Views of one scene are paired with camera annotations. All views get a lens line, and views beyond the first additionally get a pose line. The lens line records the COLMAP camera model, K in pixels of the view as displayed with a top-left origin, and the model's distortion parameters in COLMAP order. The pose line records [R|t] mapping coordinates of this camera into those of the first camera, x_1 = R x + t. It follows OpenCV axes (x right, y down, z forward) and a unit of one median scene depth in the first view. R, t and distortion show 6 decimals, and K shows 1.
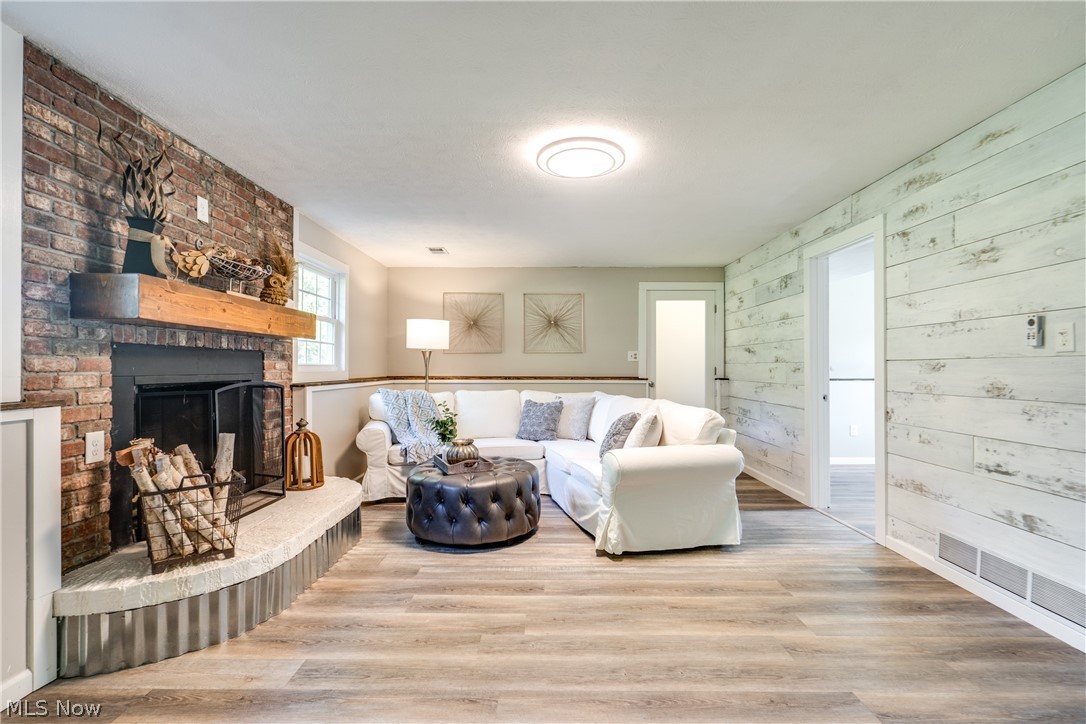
lens RADIAL K [[499.6, 0, 548.3], [0, 499.6, 364.0], [0, 0, 1]] dist [0.002308, -0.000168]
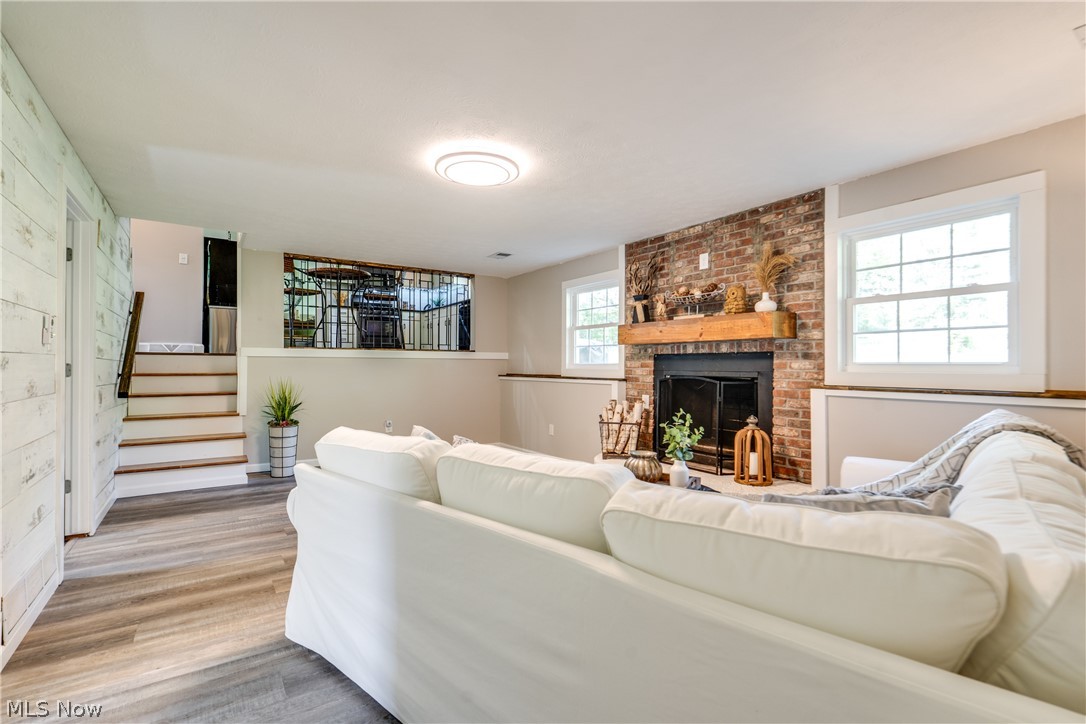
lens RADIAL K [[499.6, 0, 543.8], [0, 499.6, 365.1], [0, 0, 1]] dist [0.002308, -0.000168]
pose [[-0.827233, -0.005539, -0.561831, 0.594210], [-0.001743, 0.999972, -0.007292, 0.015735], [0.561856, -0.005053, -0.827220, 2.130947]]
